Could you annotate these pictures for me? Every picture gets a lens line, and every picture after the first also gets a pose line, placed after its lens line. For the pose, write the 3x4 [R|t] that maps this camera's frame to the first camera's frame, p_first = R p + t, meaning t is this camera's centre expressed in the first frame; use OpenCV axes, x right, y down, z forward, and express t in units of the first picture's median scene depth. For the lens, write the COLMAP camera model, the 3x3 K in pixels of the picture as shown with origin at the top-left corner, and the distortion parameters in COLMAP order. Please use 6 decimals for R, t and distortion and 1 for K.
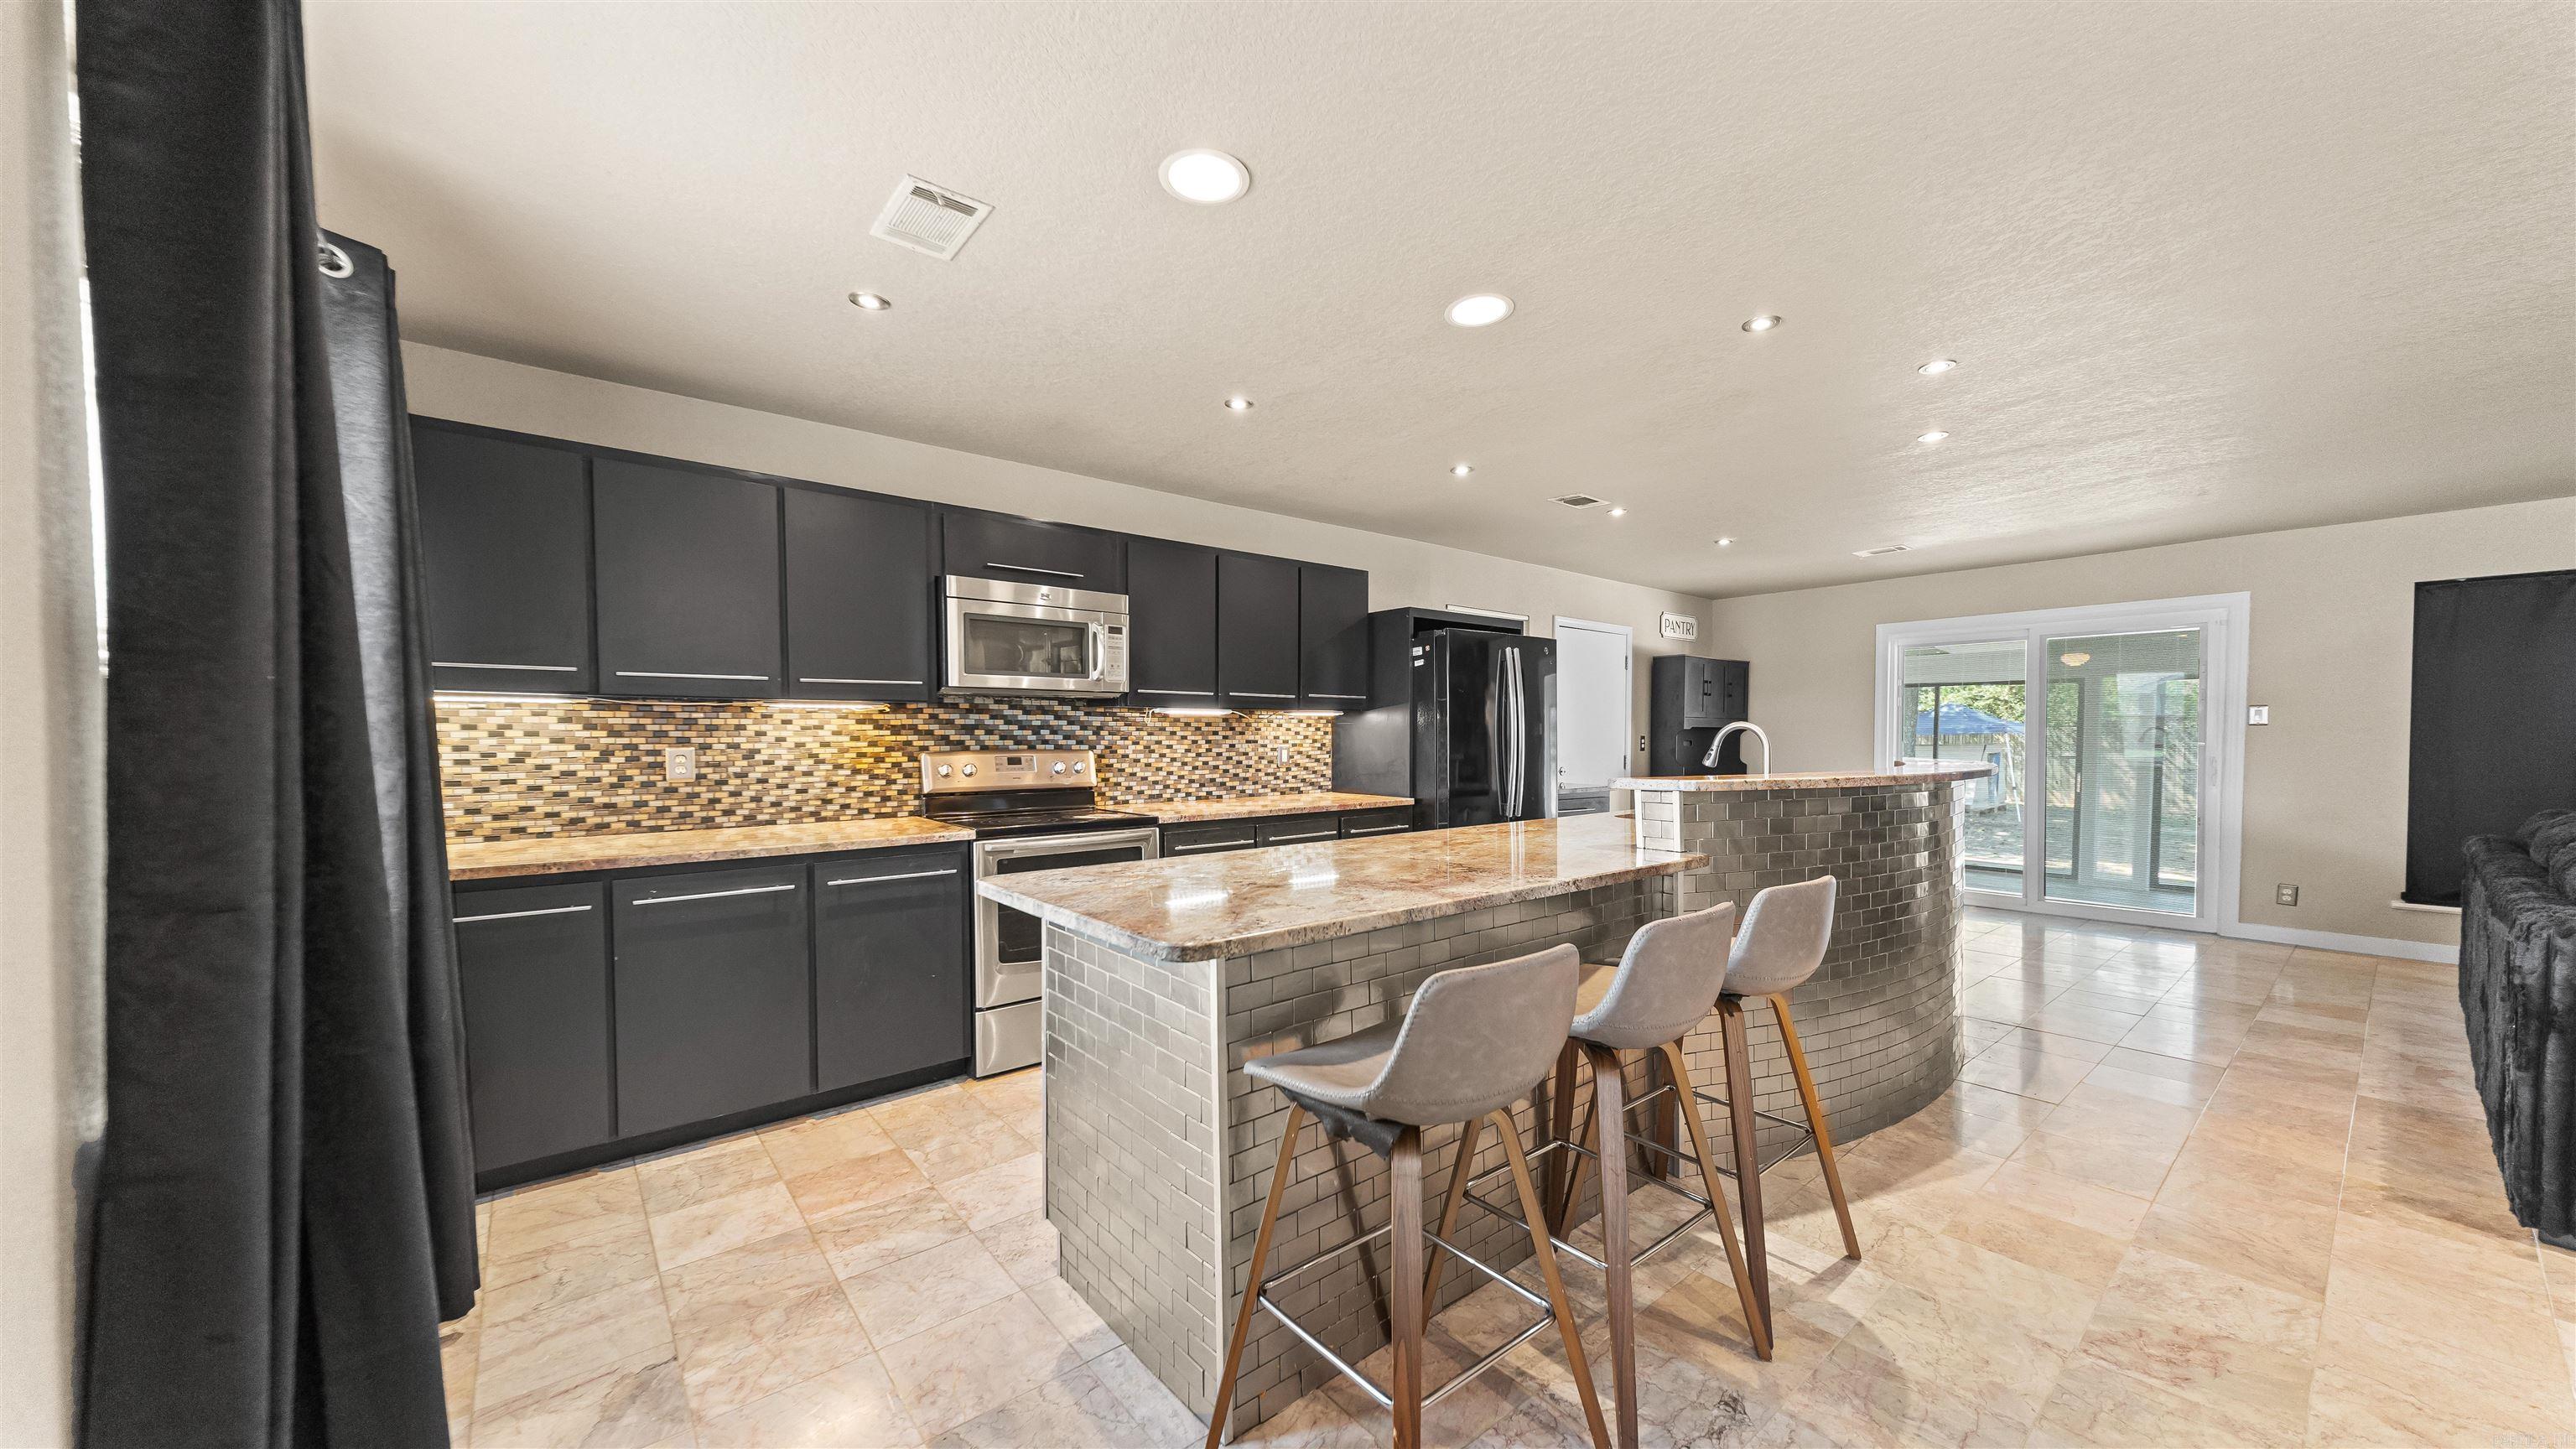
lens RADIAL K [[885.7, 0, 1282.3], [0, 885.7, 749.5], [0, 0, 1]] dist [0.018758, -0.004889]
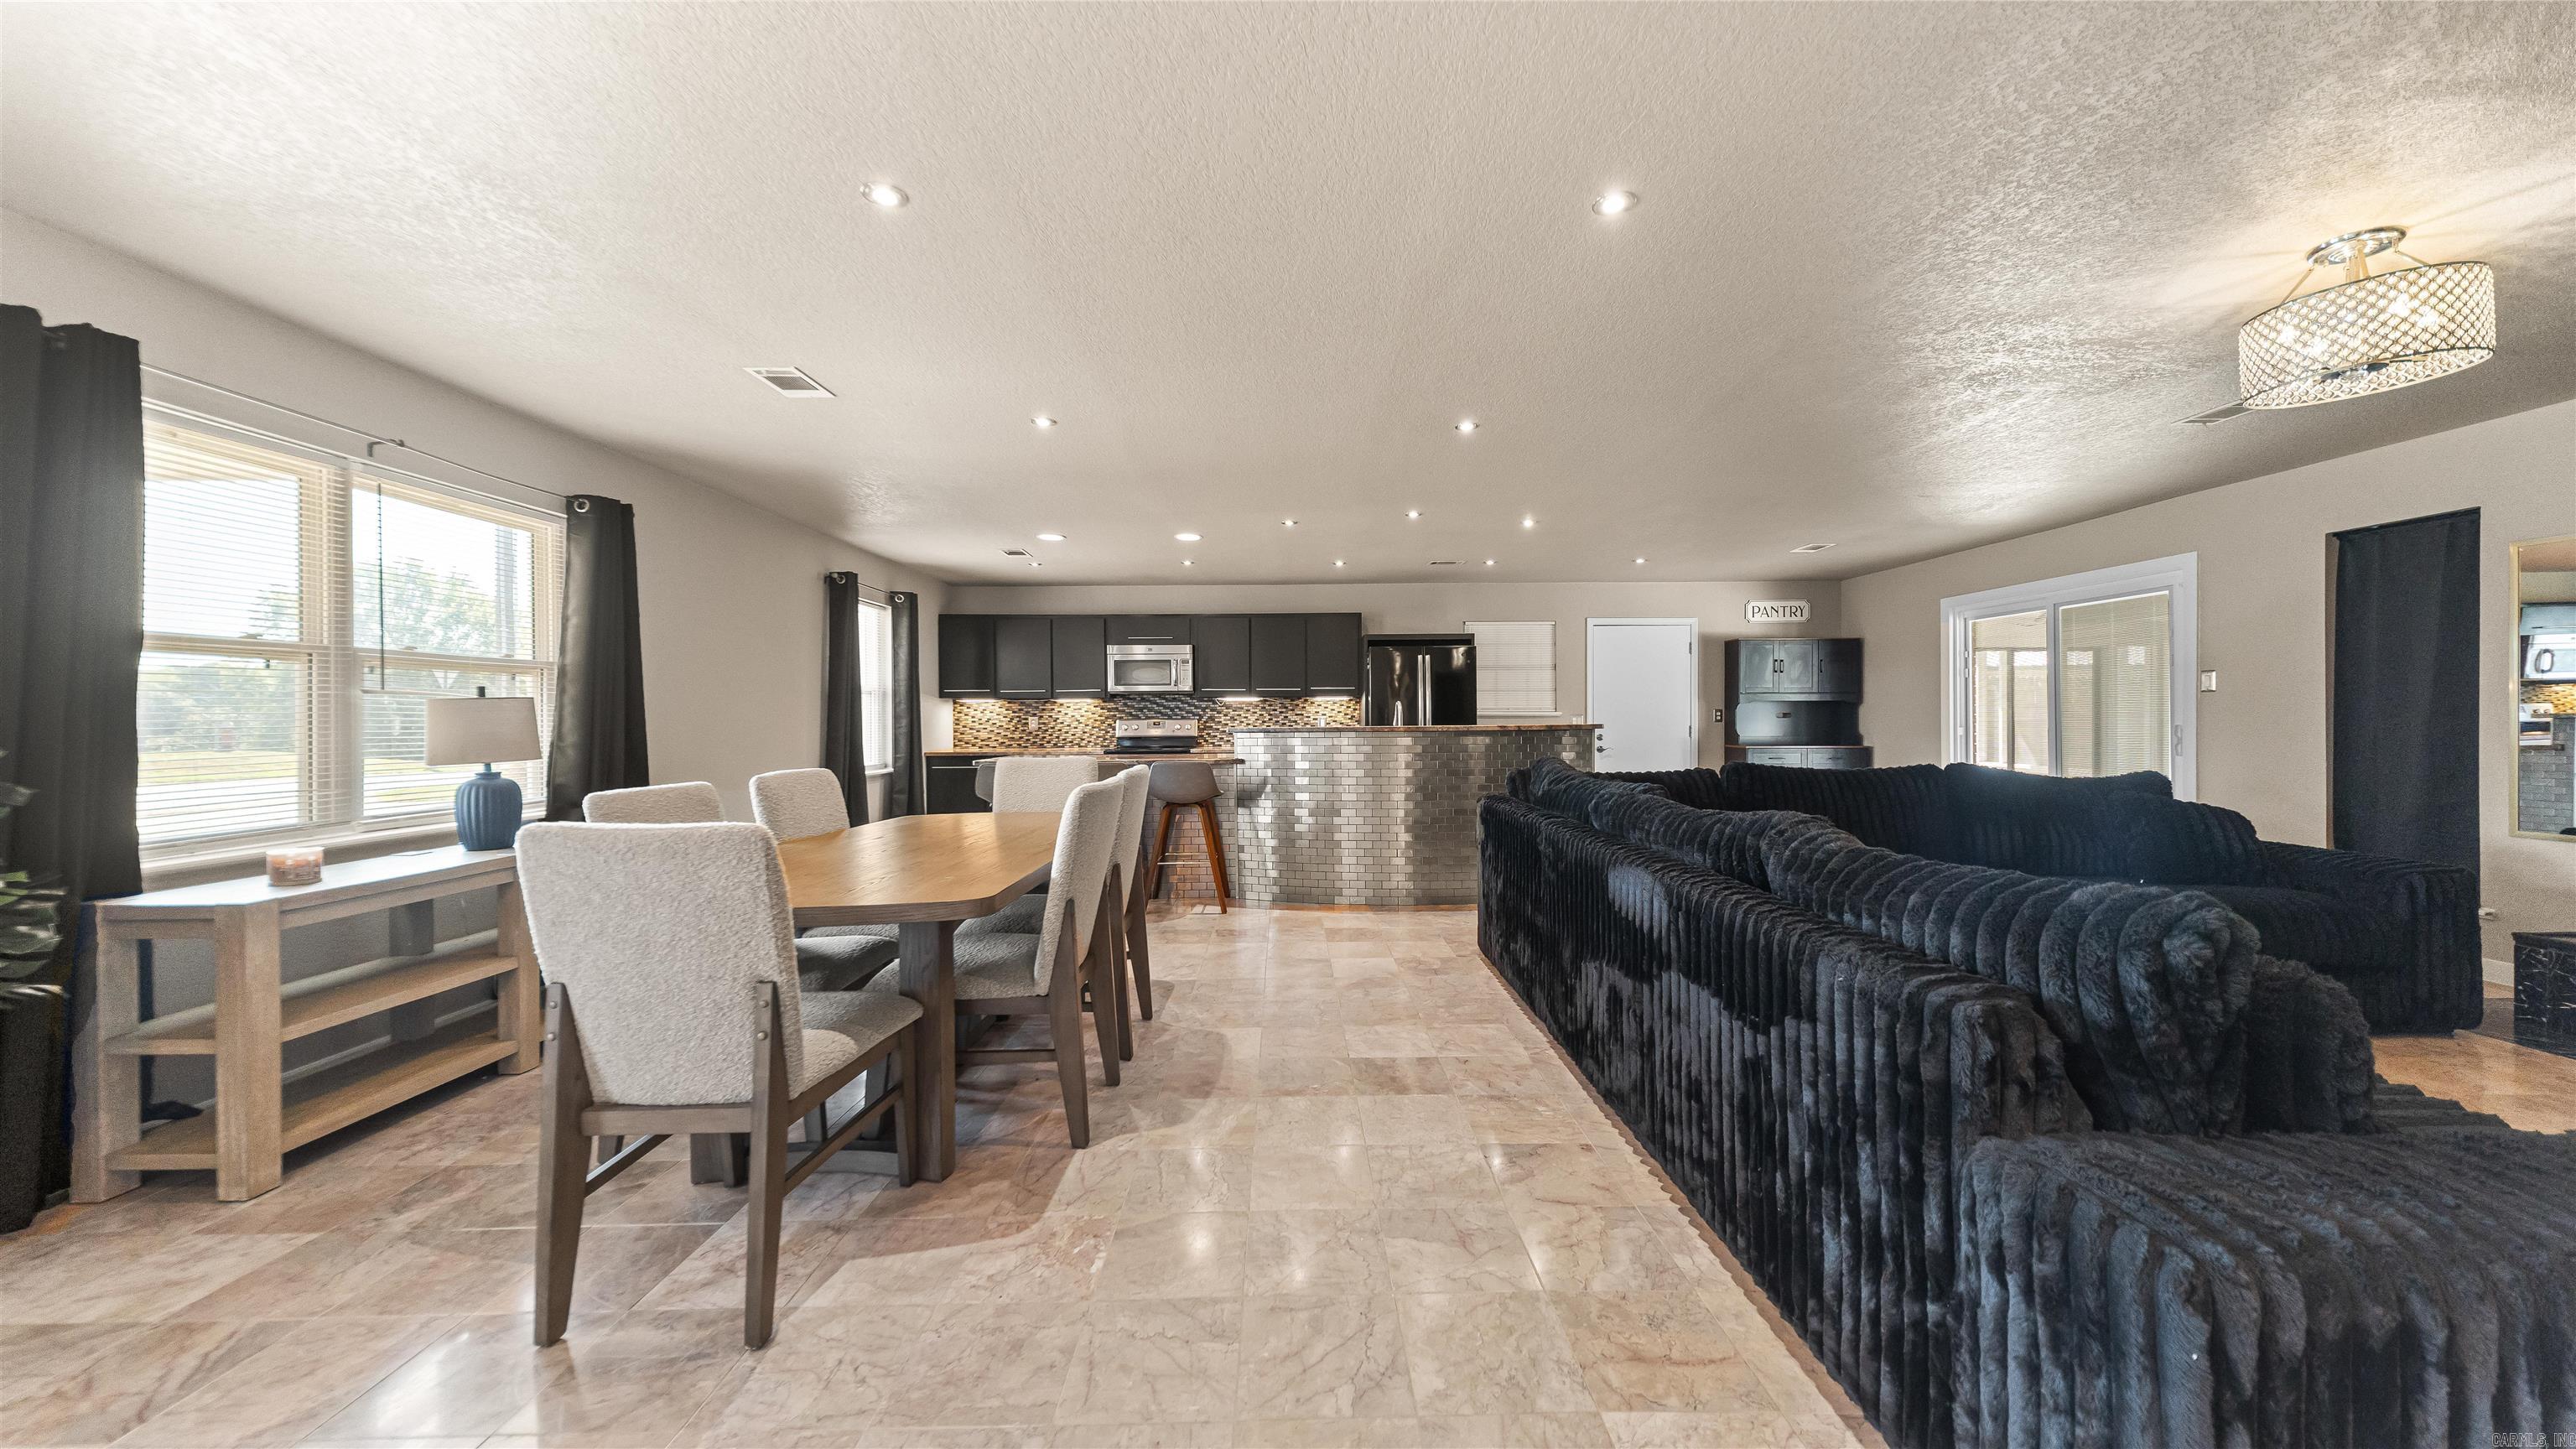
lens RADIAL K [[885.7, 0, 1296.2], [0, 885.7, 718.4], [0, 0, 1]] dist [0.018758, -0.004889]
pose [[0.781460, -0.003706, -0.623945, 1.266318], [-0.004809, 0.999917, -0.011962, 0.022855], [0.623937, 0.012349, 0.781377, -0.451798]]
